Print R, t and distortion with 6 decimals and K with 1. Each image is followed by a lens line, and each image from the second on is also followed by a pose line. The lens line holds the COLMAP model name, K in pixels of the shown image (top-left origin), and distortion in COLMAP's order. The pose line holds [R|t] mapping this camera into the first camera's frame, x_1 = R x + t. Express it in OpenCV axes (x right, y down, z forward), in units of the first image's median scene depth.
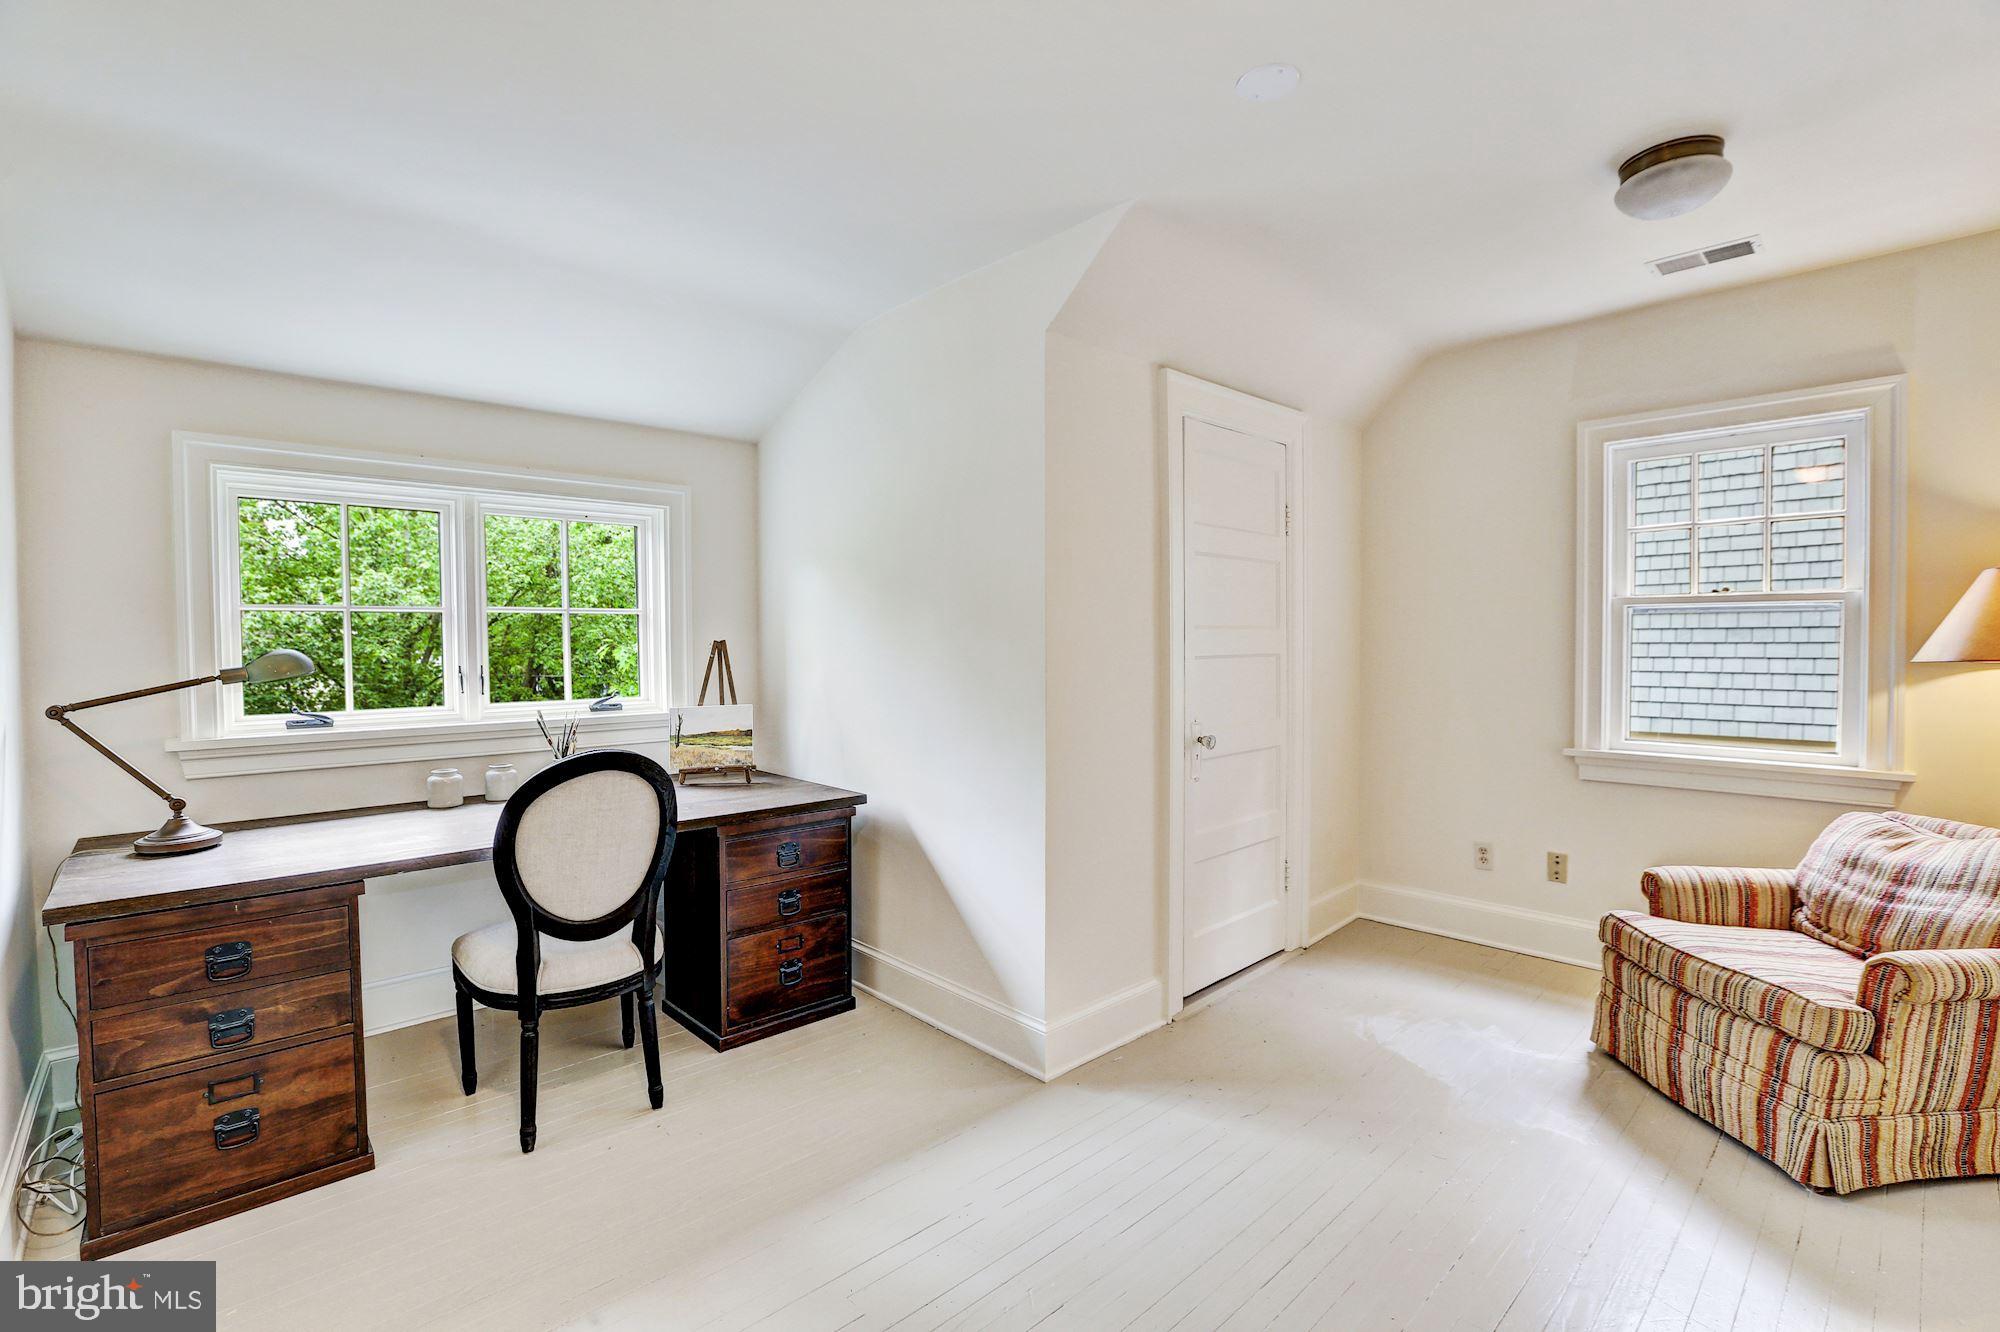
lens RADIAL K [[914.8, 0, 1012.8], [0, 914.8, 657.7], [0, 0, 1]] dist [-0.021266, 0.002171]
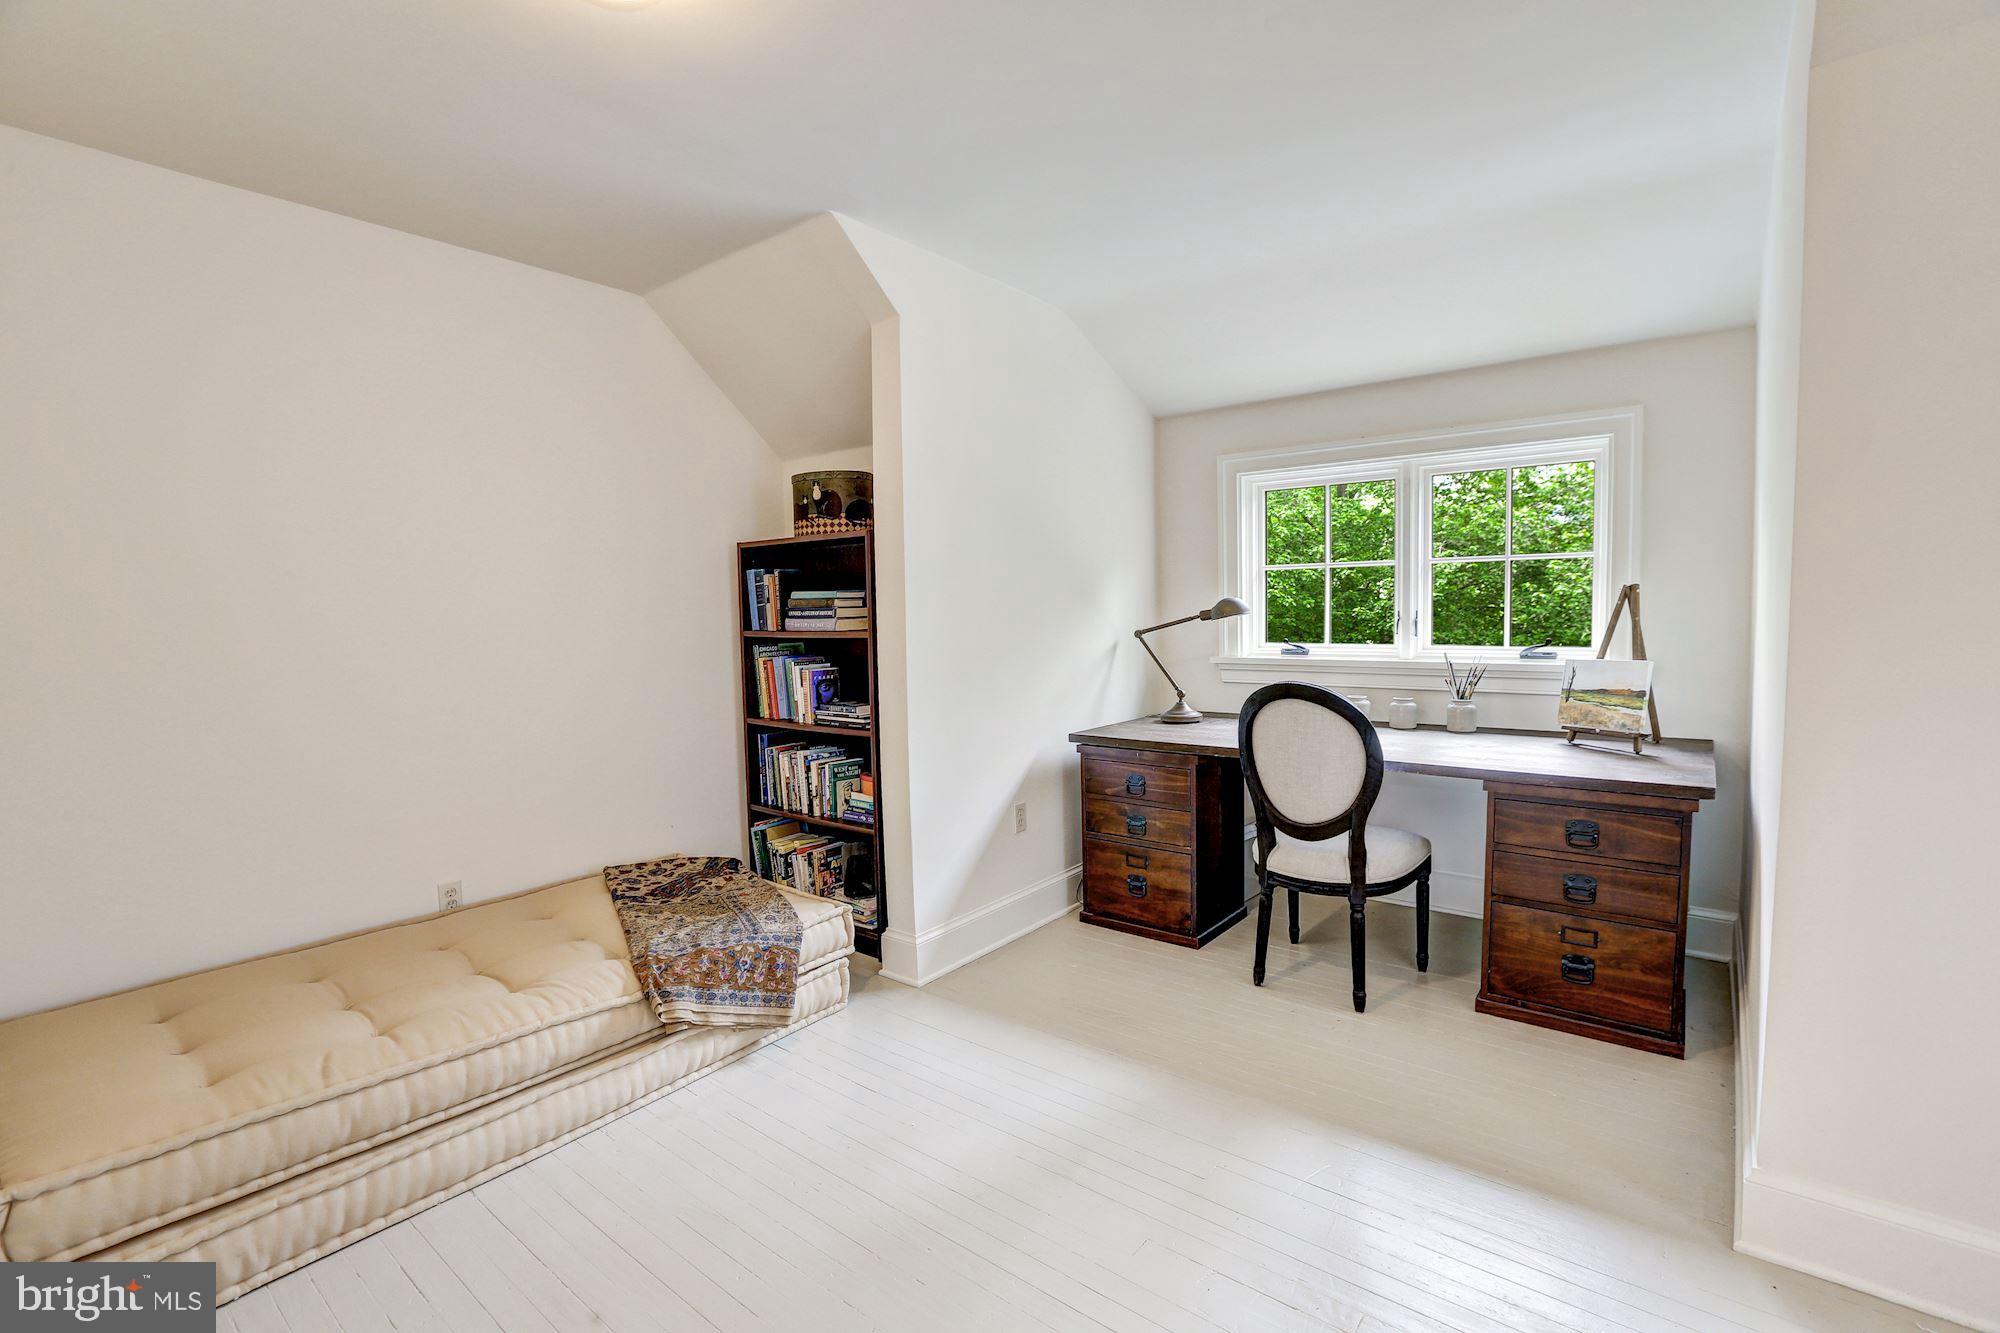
lens RADIAL K [[914.8, 0, 1006.6], [0, 914.8, 669.6], [0, 0, 1]] dist [-0.021266, 0.002171]
pose [[0.155301, 0.074458, -0.985057, 0.557421], [-0.000197, 0.997158, 0.075342, -0.004382], [0.987867, -0.011507, 0.154875, 0.372865]]
